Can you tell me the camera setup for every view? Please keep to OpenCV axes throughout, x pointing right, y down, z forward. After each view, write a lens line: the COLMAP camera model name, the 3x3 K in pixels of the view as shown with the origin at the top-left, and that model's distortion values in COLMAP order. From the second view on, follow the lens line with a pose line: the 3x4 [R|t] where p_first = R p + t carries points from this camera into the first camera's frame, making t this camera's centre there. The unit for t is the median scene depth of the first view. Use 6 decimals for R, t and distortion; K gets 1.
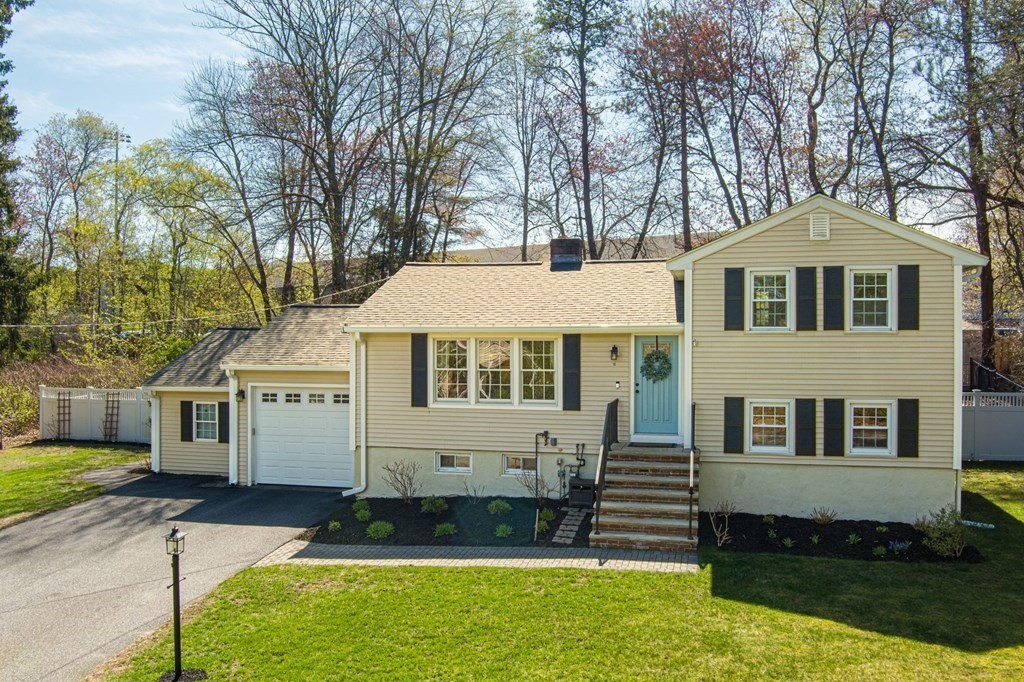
lens RADIAL K [[818.4, 0, 512.0], [0, 818.4, 341.0], [0, 0, 1]] dist [-0.055266, -0.000579]
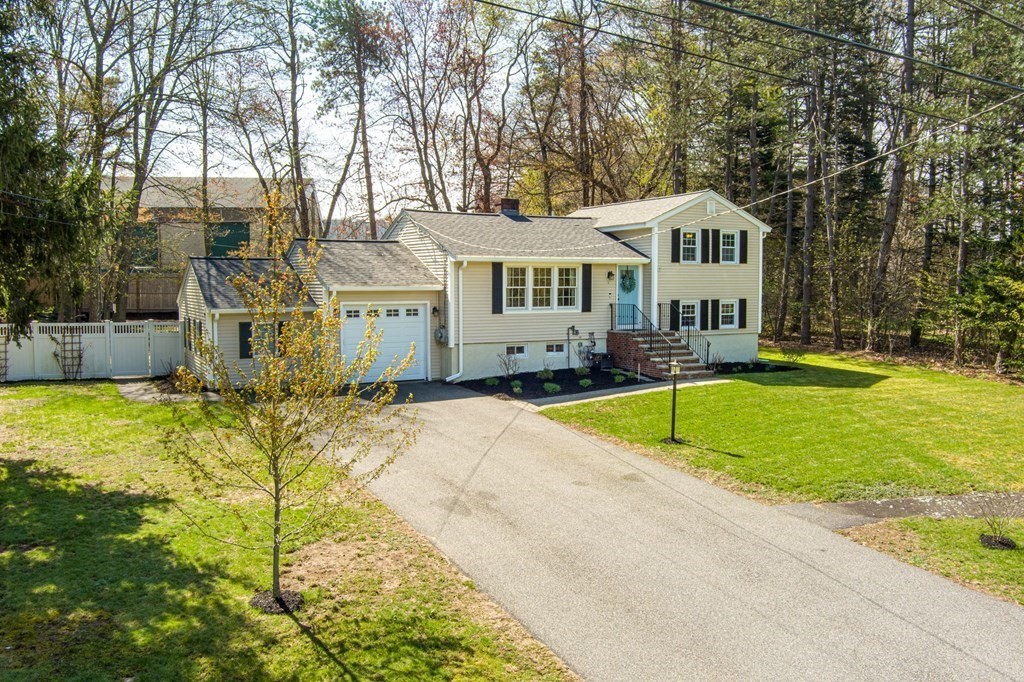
lens RADIAL K [[818.4, 0, 512.0], [0, 818.4, 341.0], [0, 0, 1]] dist [-0.055266, -0.000579]
pose [[0.742881, -0.051291, 0.667456, -1.107618], [0.002601, 0.997274, 0.073742, 0.023304], [-0.669418, -0.053046, 0.740989, -0.090453]]
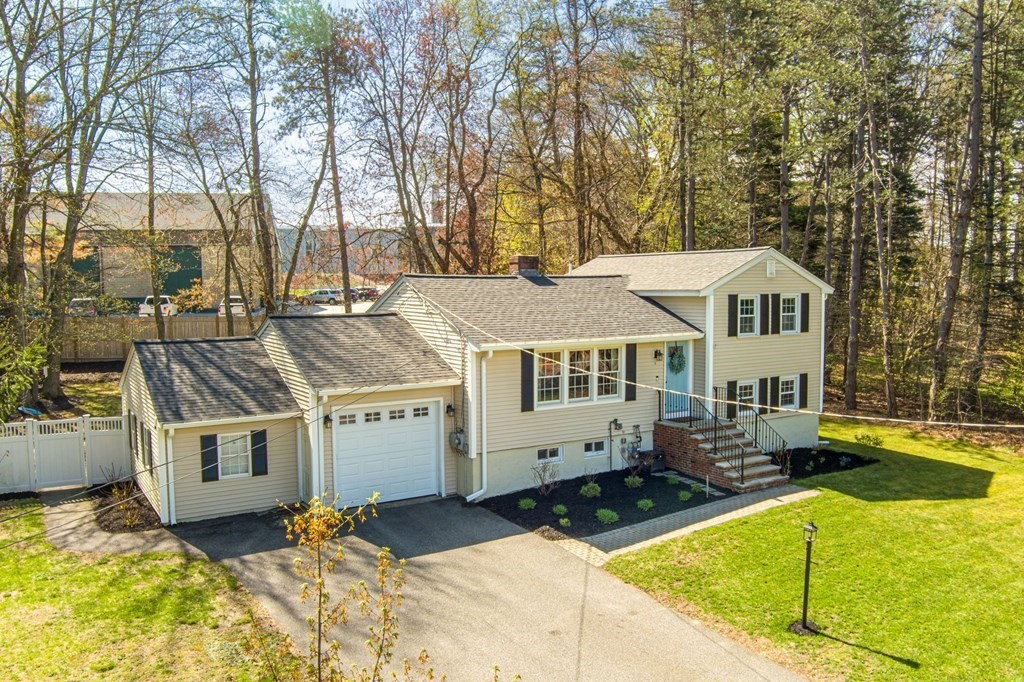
lens RADIAL K [[818.4, 0, 512.0], [0, 818.4, 341.0], [0, 0, 1]] dist [-0.055266, -0.000579]
pose [[0.702852, -0.057805, 0.708983, -0.984712], [0.007993, 0.997272, 0.073385, -0.108275], [-0.711291, -0.045912, 0.701396, 0.222171]]
